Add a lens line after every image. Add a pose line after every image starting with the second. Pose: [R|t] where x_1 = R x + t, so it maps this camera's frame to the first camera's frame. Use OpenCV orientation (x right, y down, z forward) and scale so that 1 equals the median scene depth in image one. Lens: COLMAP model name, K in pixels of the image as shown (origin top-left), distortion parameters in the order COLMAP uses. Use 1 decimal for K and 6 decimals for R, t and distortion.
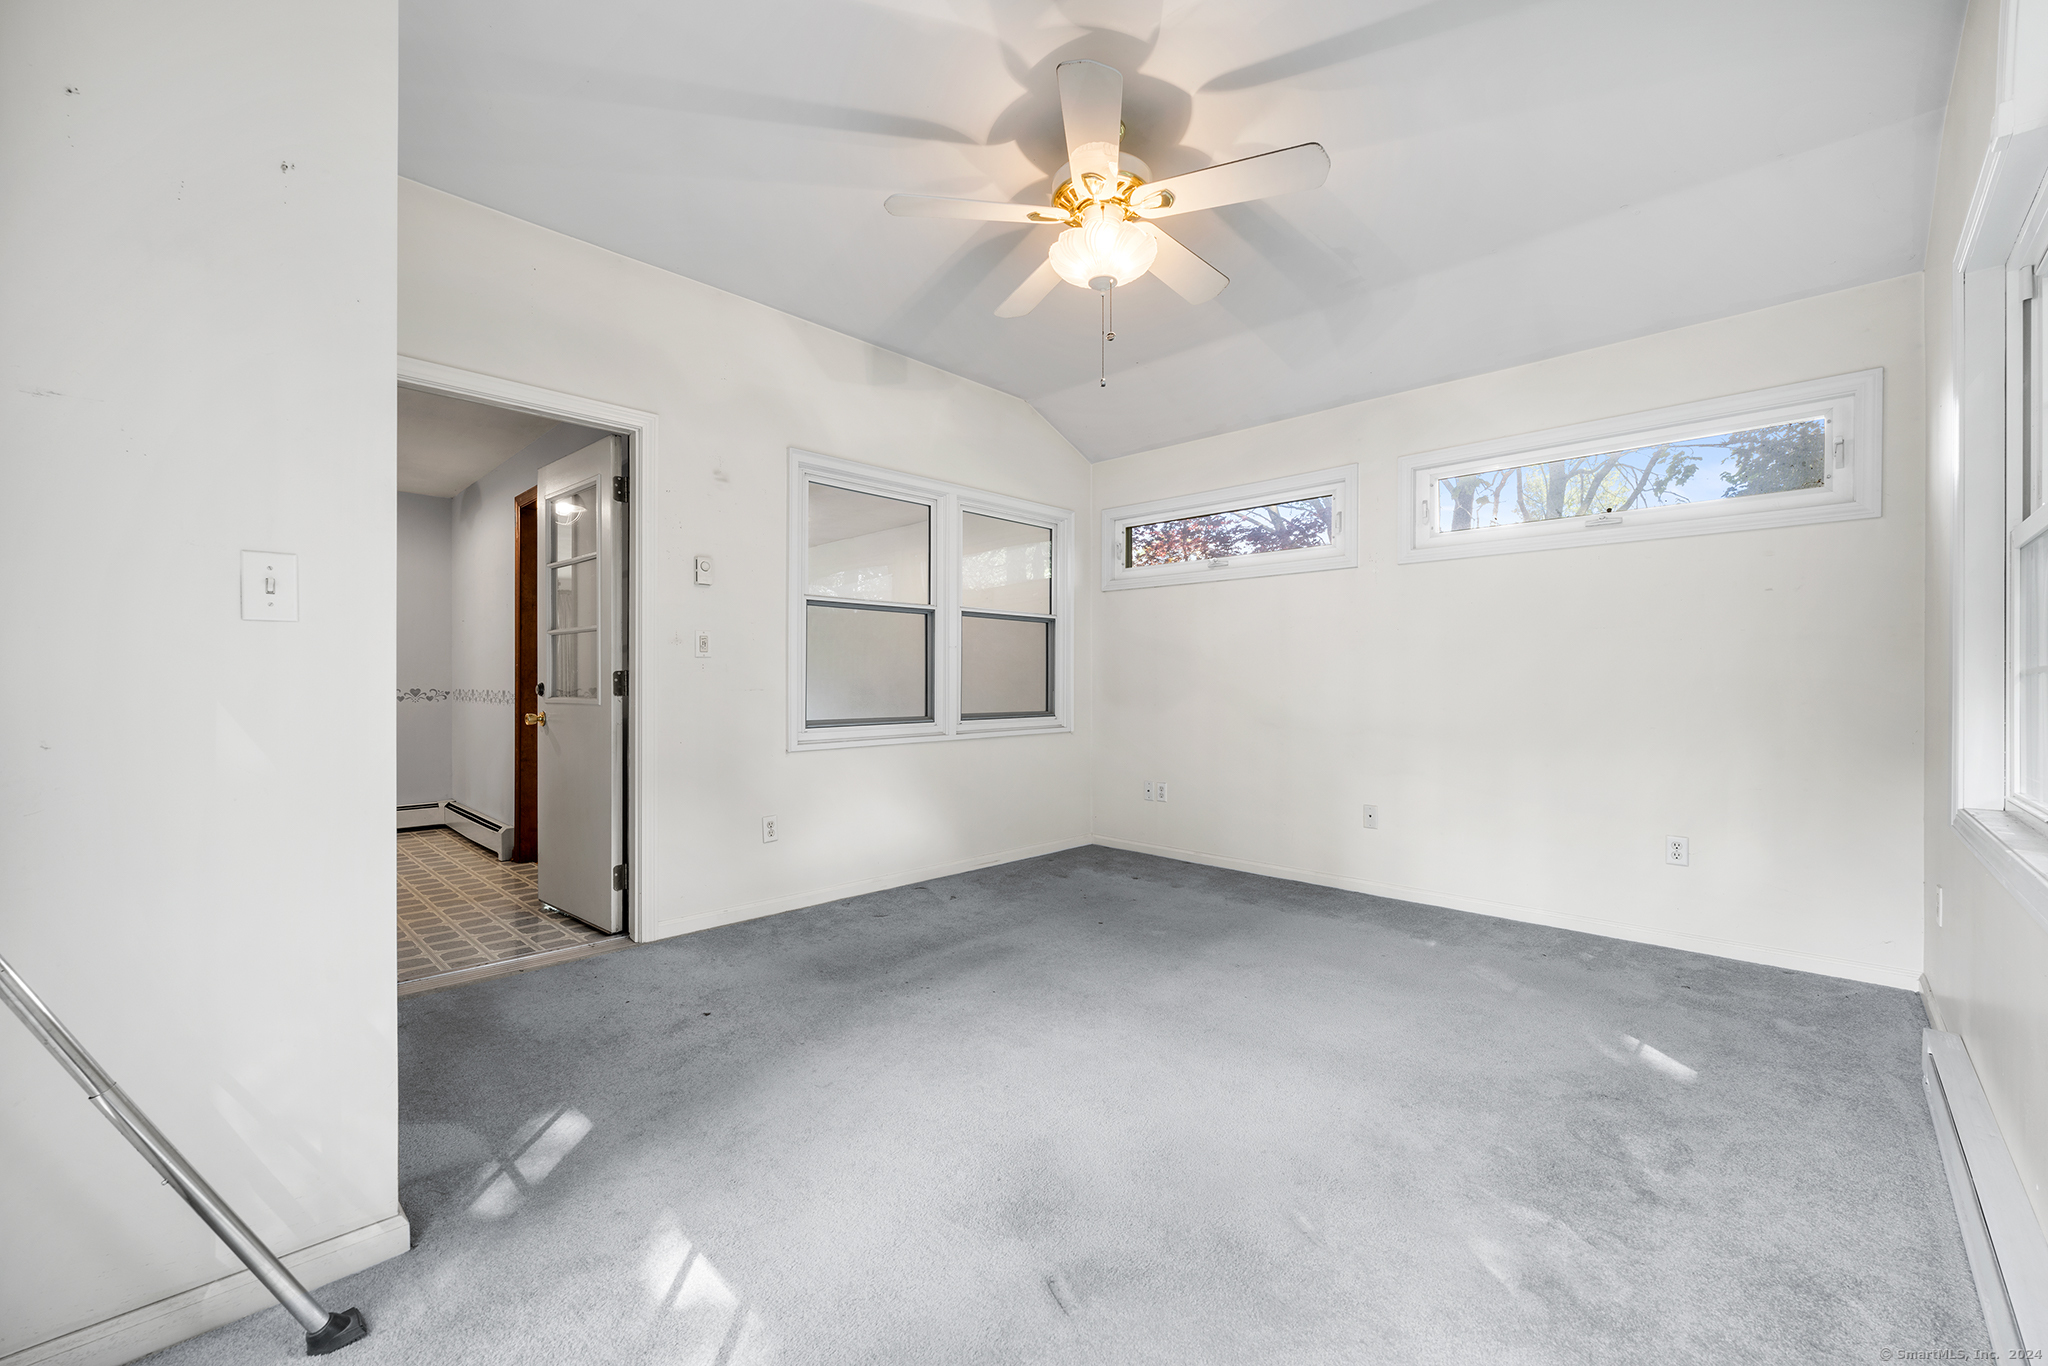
lens RADIAL K [[824.6, 0, 1024.4], [0, 824.6, 698.5], [0, 0, 1]] dist [0.003009, -0.000078]
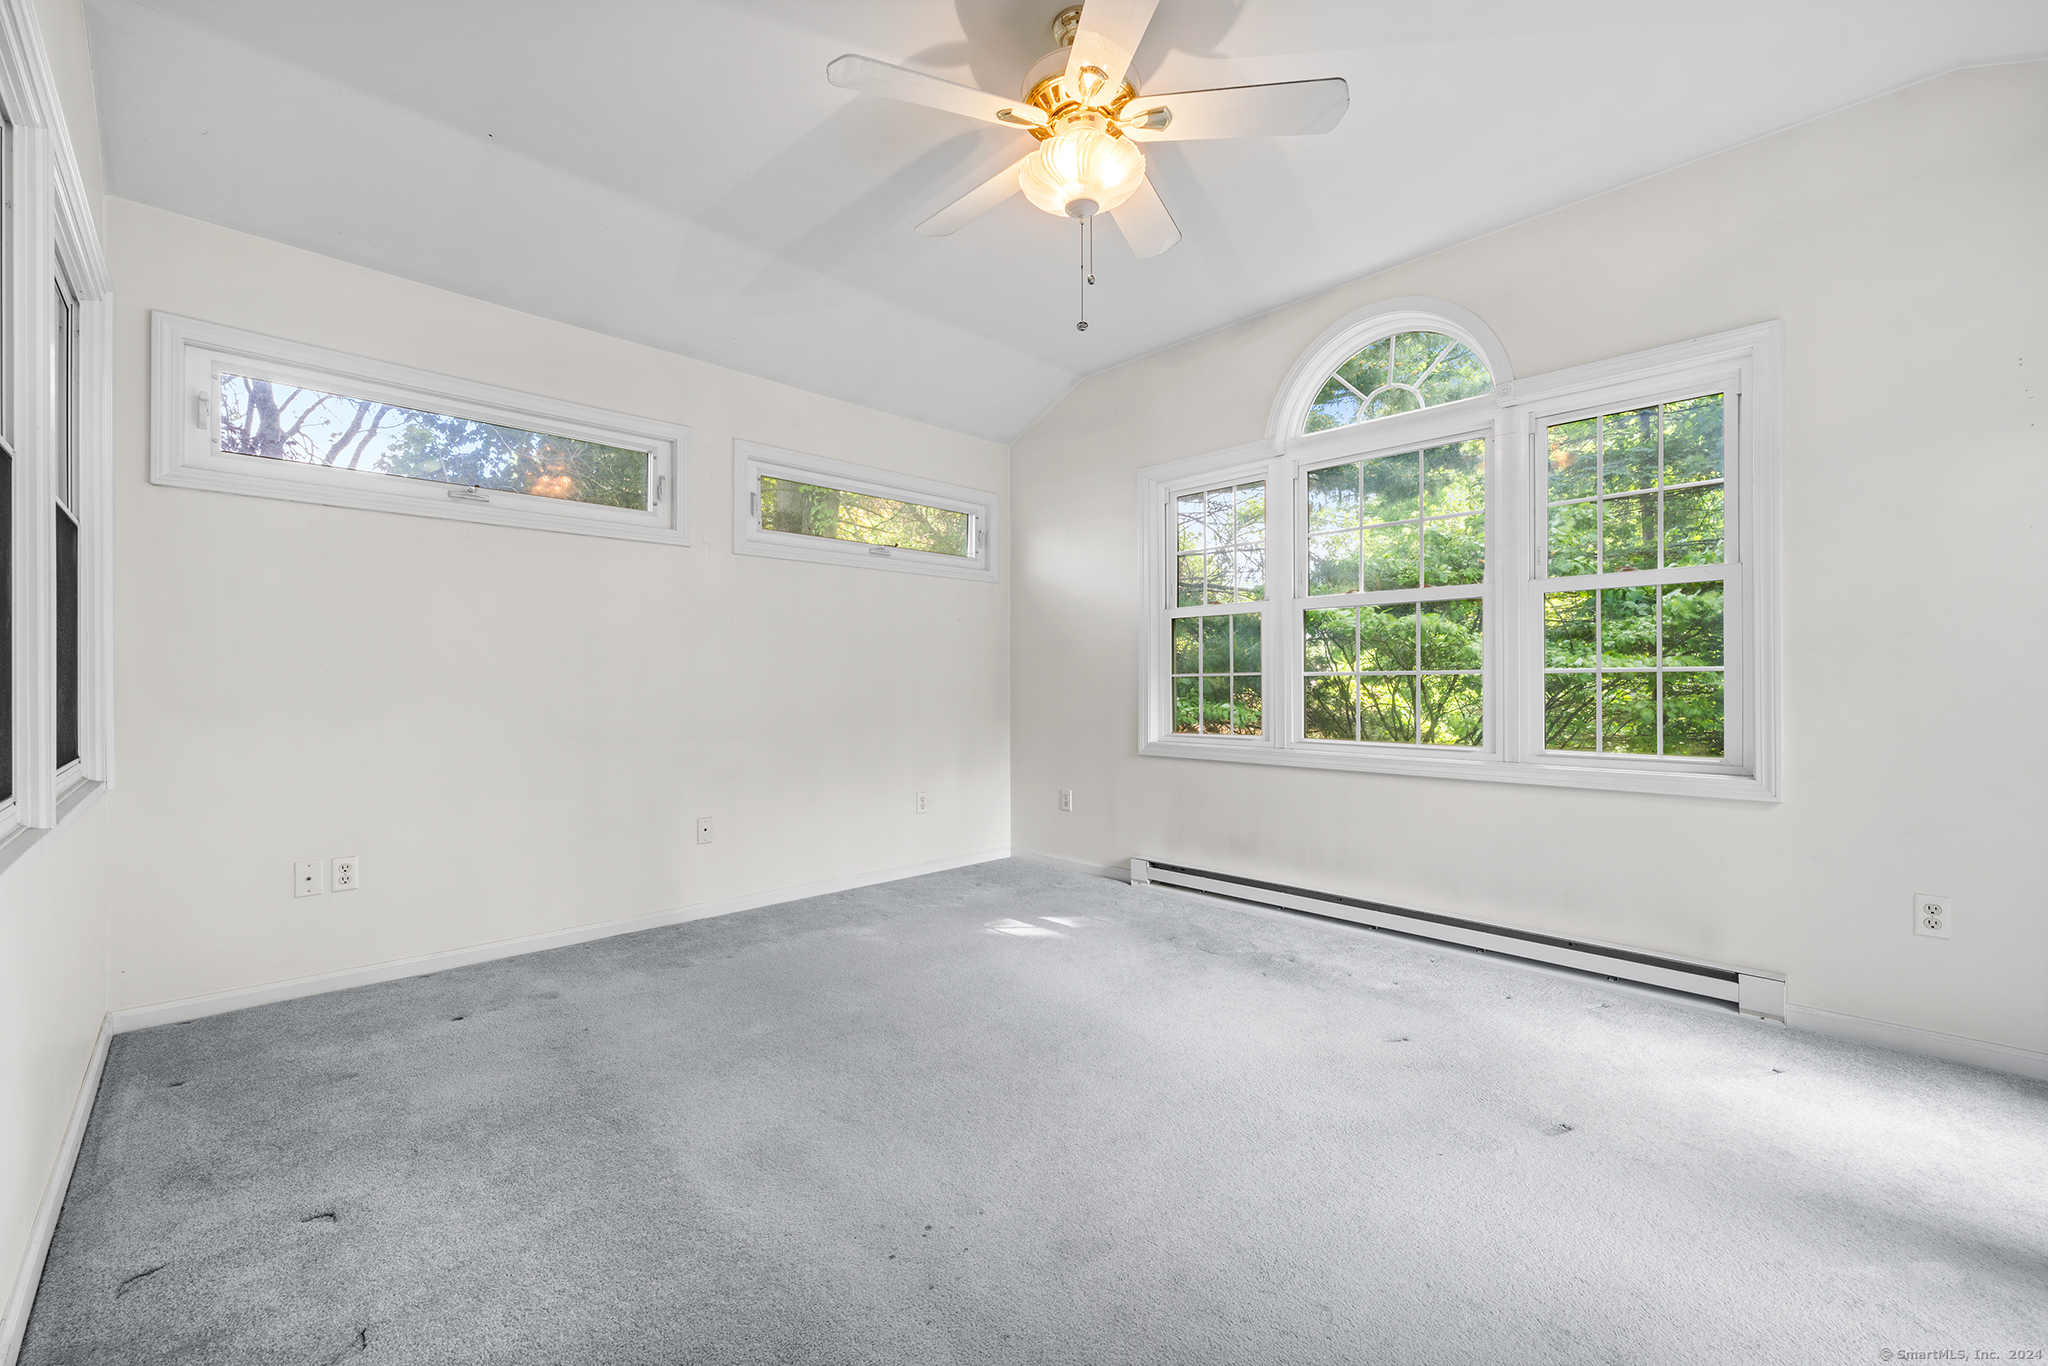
lens RADIAL K [[823.0, 0, 1019.3], [0, 823.0, 680.3], [0, 0, 1]] dist [-0.000171, -0.000059]
pose [[0.020151, 0.004518, 0.999787, -0.487922], [0.011127, 0.999927, -0.004743, -0.014480], [-0.999735, 0.011220, 0.020099, 0.659138]]
